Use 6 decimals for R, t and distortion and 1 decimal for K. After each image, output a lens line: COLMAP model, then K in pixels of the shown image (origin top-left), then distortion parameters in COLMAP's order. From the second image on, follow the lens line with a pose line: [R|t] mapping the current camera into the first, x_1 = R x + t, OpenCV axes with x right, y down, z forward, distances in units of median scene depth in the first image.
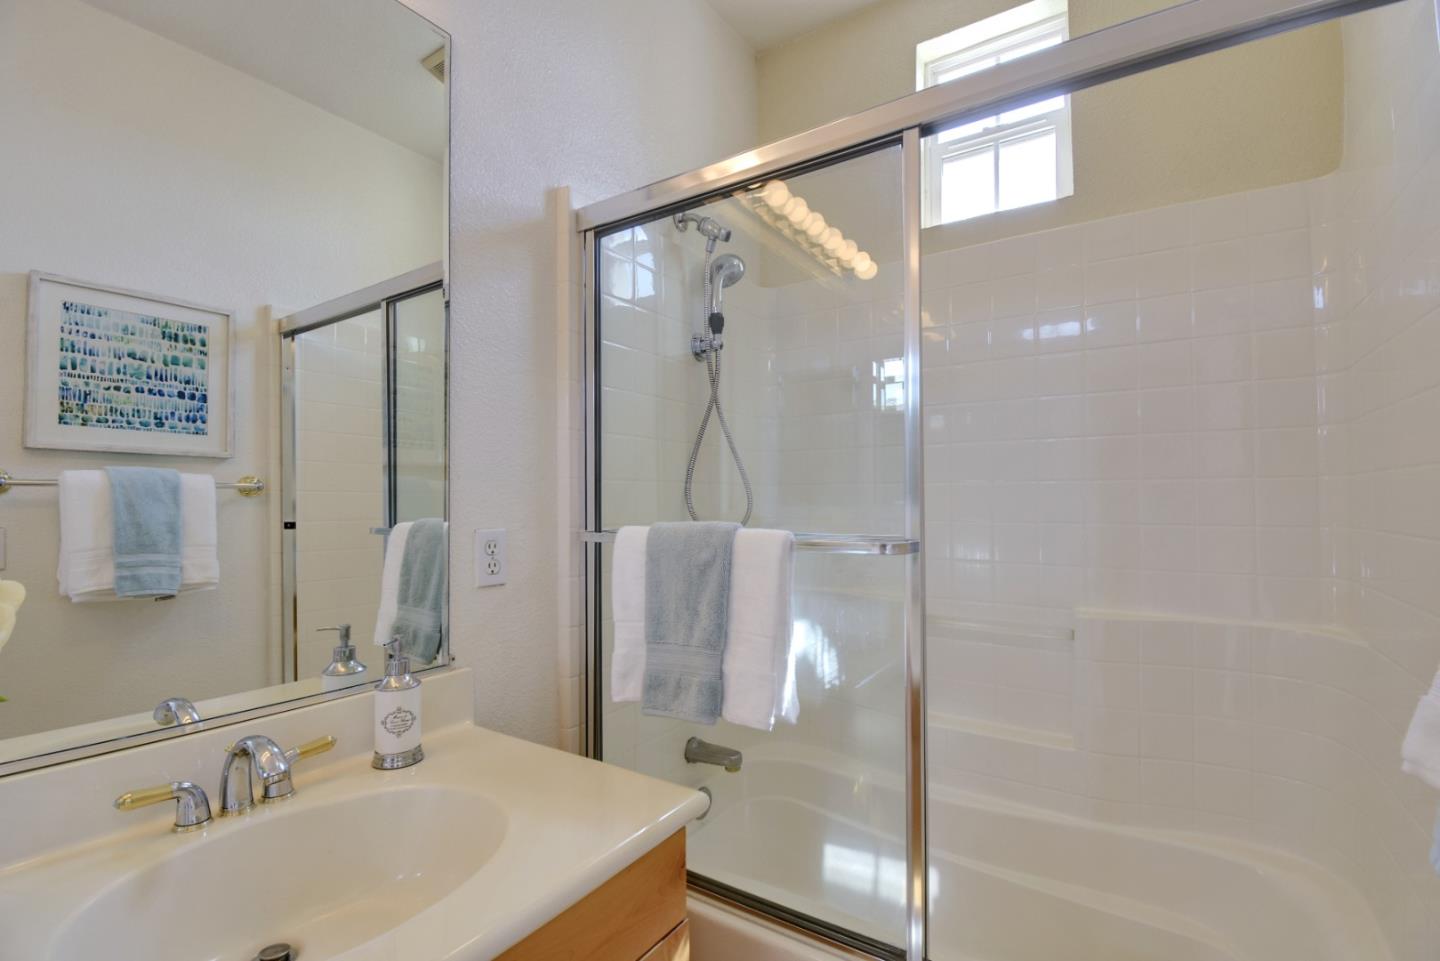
lens RADIAL K [[648.9, 0, 721.6], [0, 648.9, 486.9], [0, 0, 1]] dist [0.012600, -0.020434]
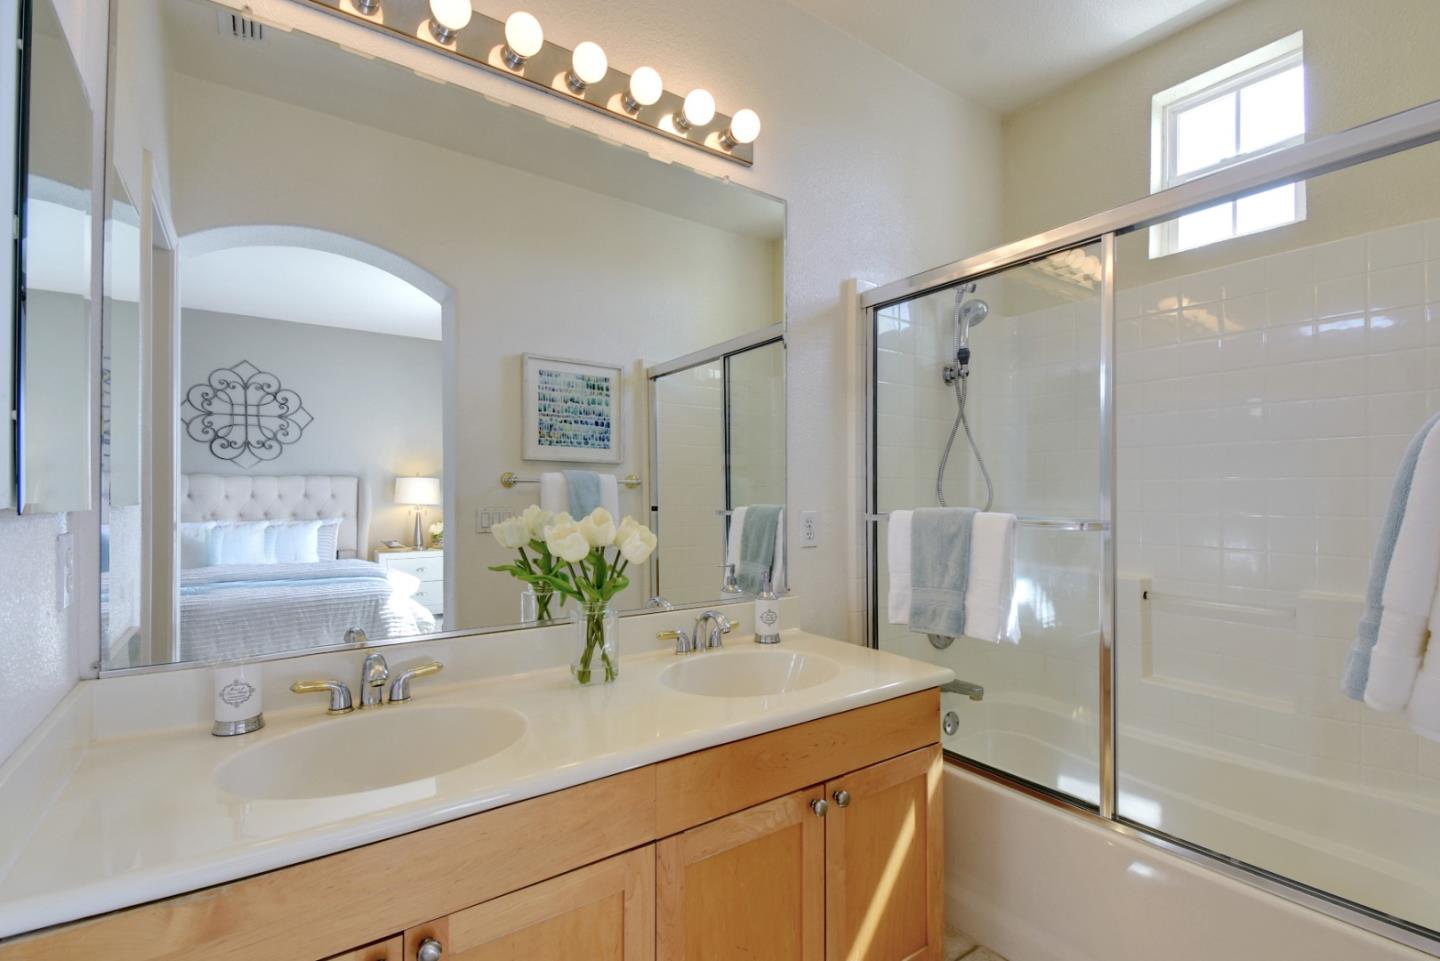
lens RADIAL K [[648.9, 0, 721.6], [0, 648.9, 486.9], [0, 0, 1]] dist [0.012600, -0.020434]
pose [[0.931527, 0.002666, -0.363663, 0.014840], [0.001869, 0.999925, 0.012118, -0.009044], [0.363668, -0.011968, 0.931452, -0.389098]]
